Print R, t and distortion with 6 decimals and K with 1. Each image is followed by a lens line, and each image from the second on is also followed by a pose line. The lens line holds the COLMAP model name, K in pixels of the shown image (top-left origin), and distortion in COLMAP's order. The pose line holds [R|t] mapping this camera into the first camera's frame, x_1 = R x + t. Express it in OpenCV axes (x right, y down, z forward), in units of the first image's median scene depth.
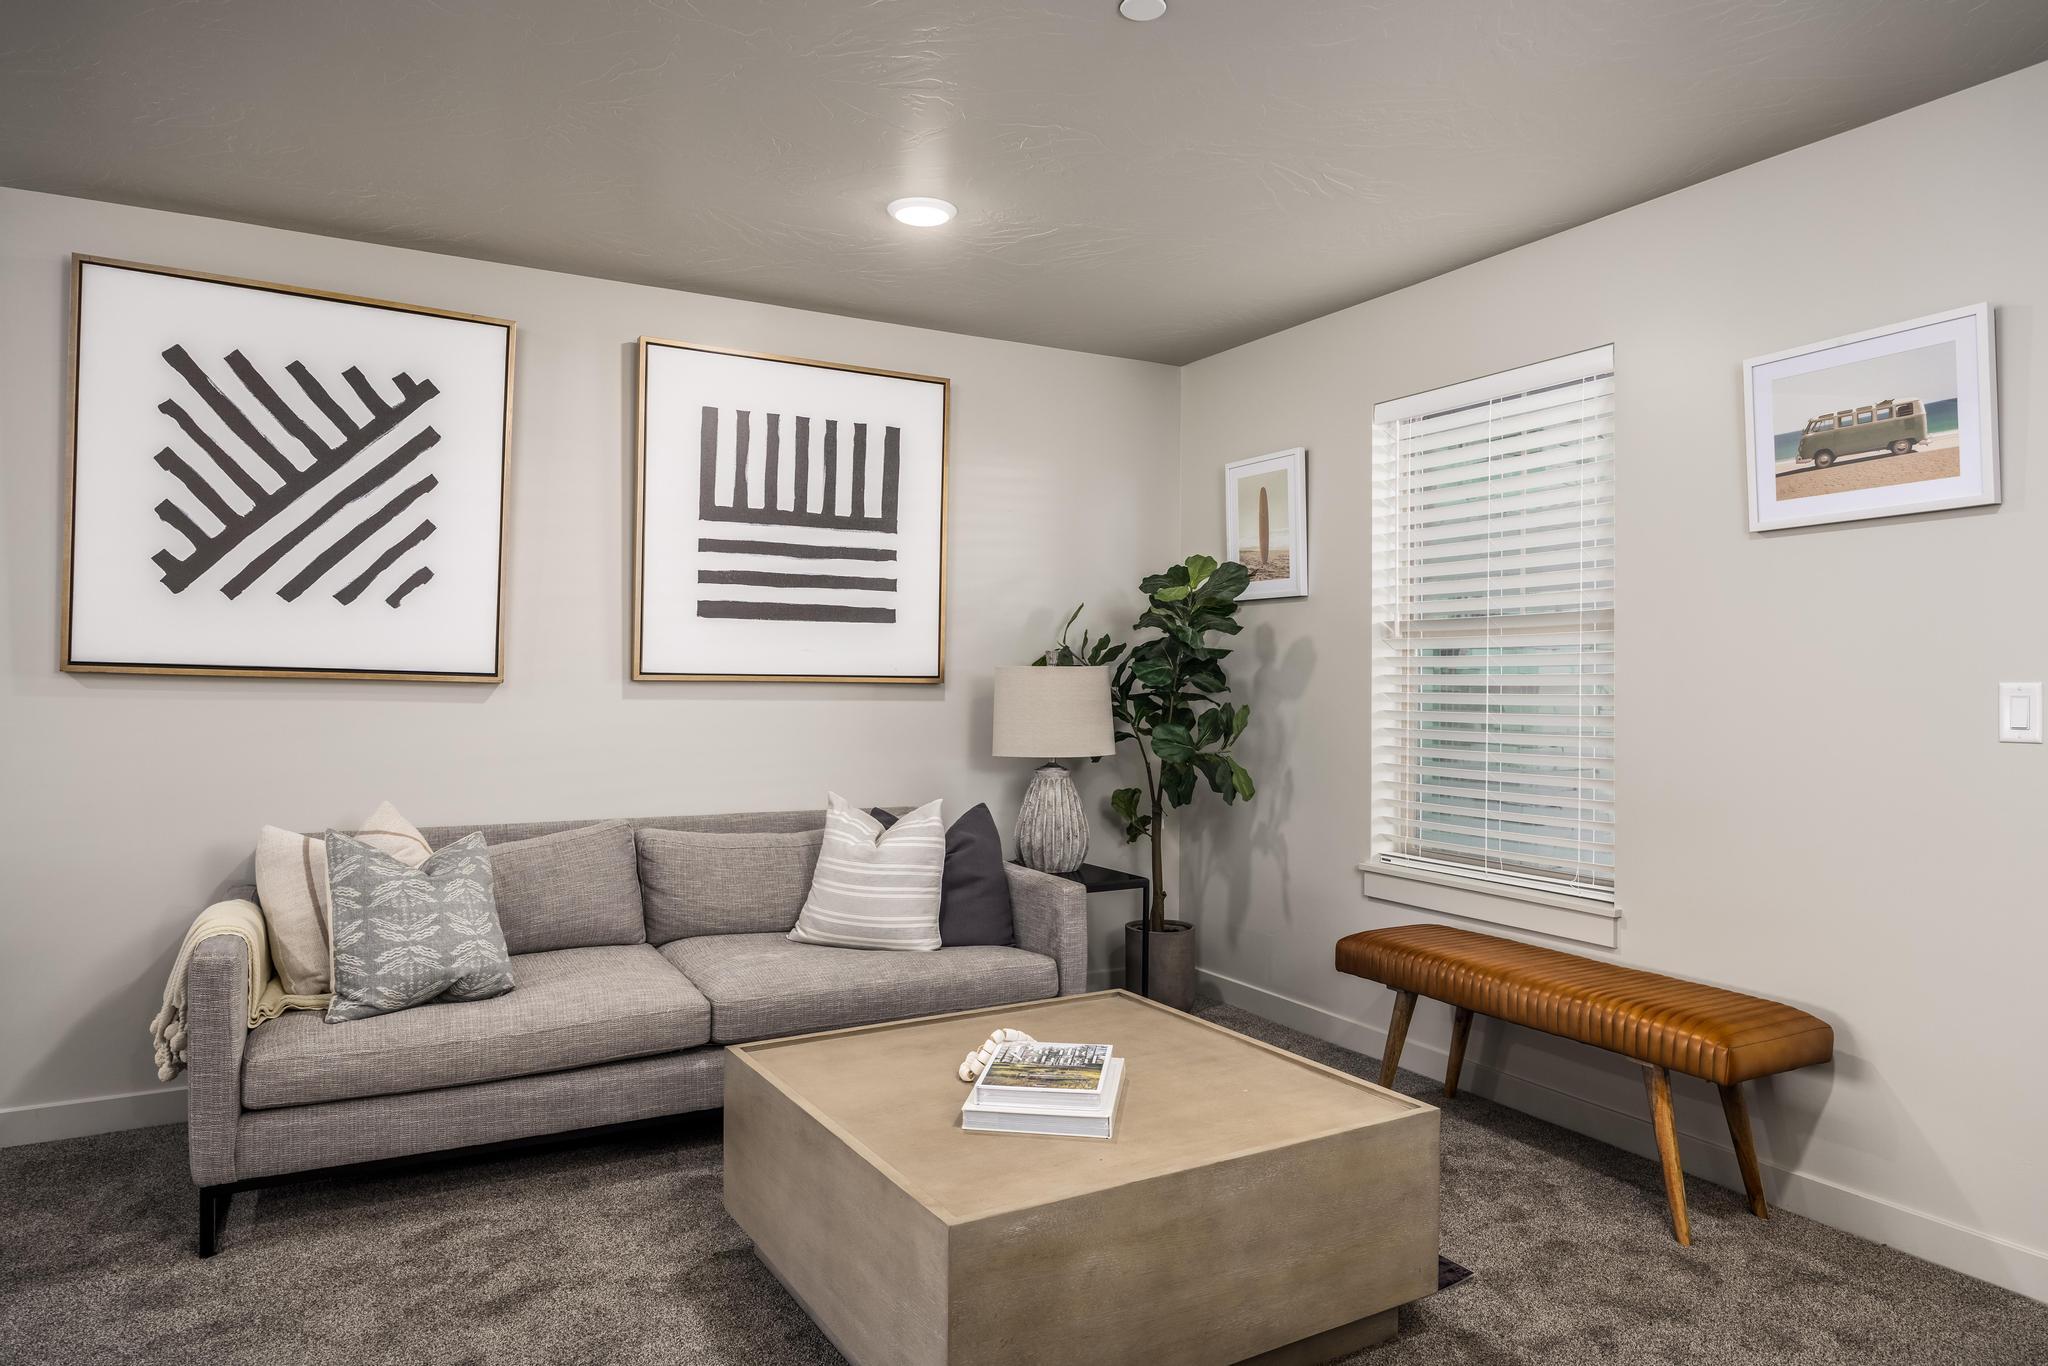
lens RADIAL K [[1276.0, 0, 1022.5], [0, 1276.0, 683.6], [0, 0, 1]] dist [-0.025118, 0.003787]
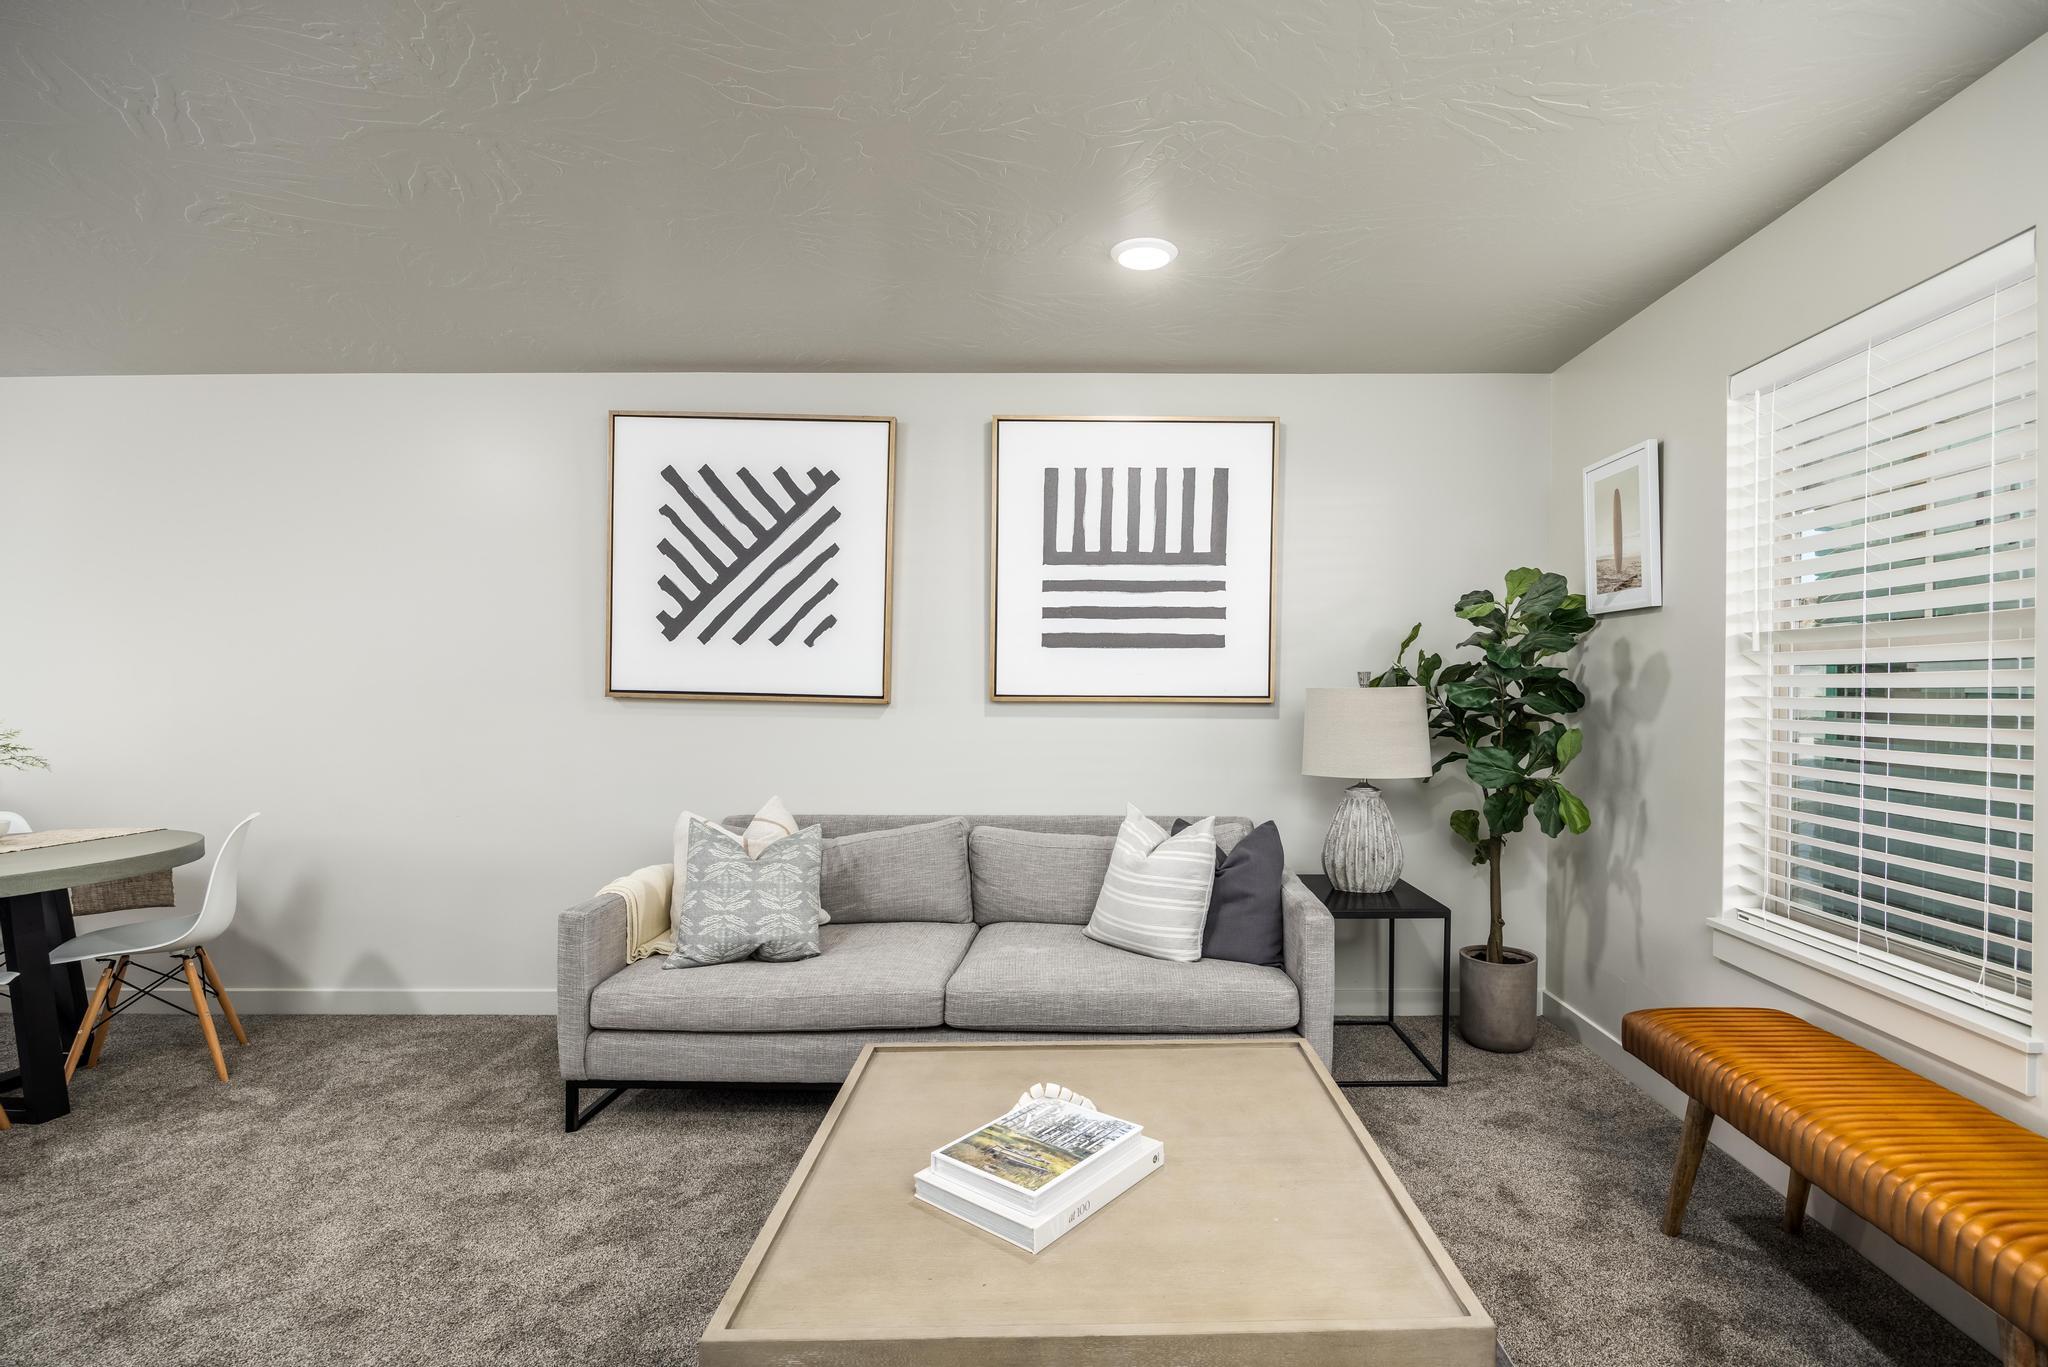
lens RADIAL K [[964.5, 0, 1107.7], [0, 964.5, 688.7], [0, 0, 1]] dist [-0.019963, 0.000445]
pose [[0.870177, -0.002464, -0.492733, 0.259472], [0.003078, 0.999995, 0.000435, -0.015472], [0.492729, -0.001896, 0.870181, 0.276232]]
